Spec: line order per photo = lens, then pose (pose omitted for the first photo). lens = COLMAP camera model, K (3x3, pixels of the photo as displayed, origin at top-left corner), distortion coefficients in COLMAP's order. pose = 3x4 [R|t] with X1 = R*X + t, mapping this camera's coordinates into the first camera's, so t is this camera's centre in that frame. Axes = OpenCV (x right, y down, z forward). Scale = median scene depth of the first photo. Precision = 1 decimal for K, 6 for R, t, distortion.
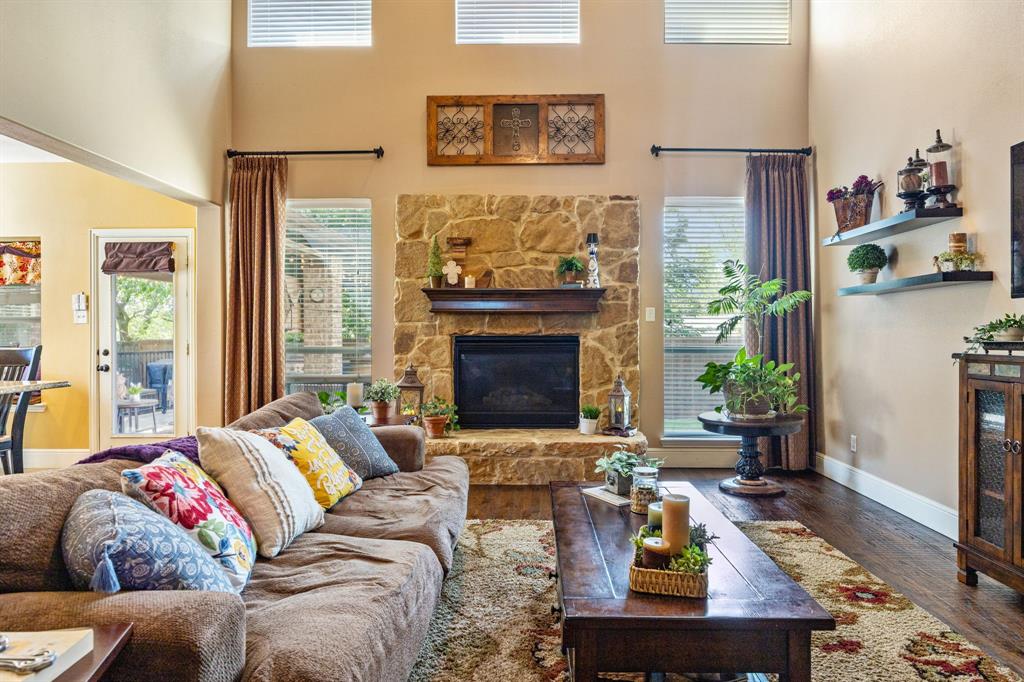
lens RADIAL K [[603.9, 0, 531.3], [0, 603.9, 338.2], [0, 0, 1]] dist [-0.007461, 0.002672]
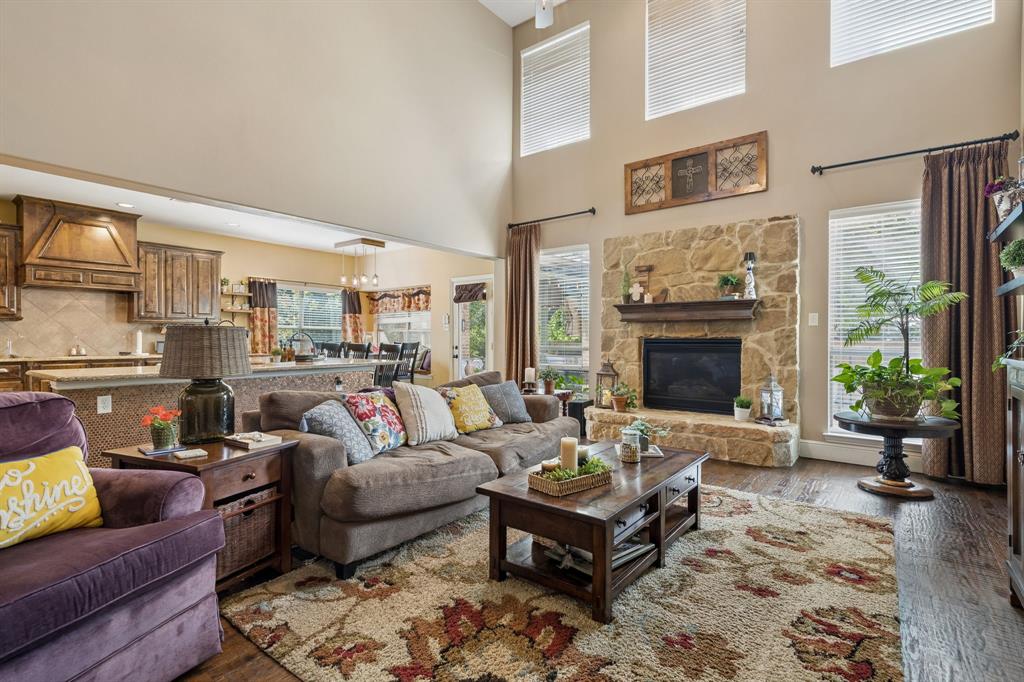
lens RADIAL K [[489.3, 0, 514.6], [0, 489.3, 340.1], [0, 0, 1]] dist [0.006329, 0.000191]
pose [[0.797133, 0.004260, -0.603788, 0.310046], [-0.004745, 0.999988, 0.000790, -0.000126], [0.603785, 0.002235, 0.797144, -0.044270]]
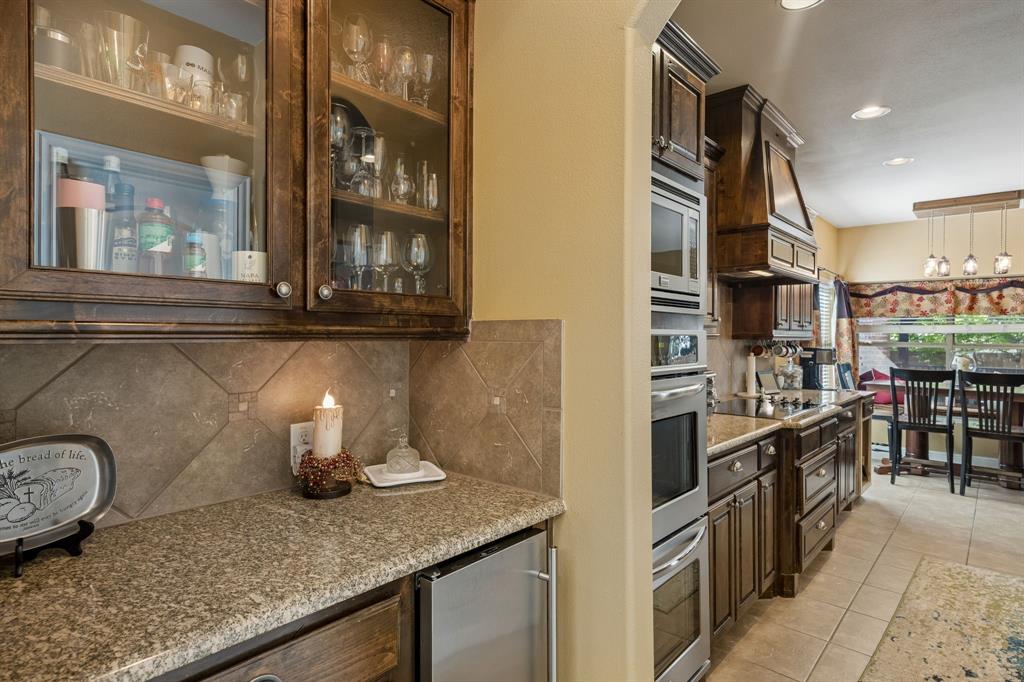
lens RADIAL K [[547.7, 0, 476.2], [0, 547.7, 329.1], [0, 0, 1]] dist [0.002432, 0.004930]
pose [[0.738063, 0.003042, -0.674725, -1.002493], [-0.015640, 0.999798, -0.012600, -0.037918], [0.674550, 0.019852, 0.737962, -0.472025]]
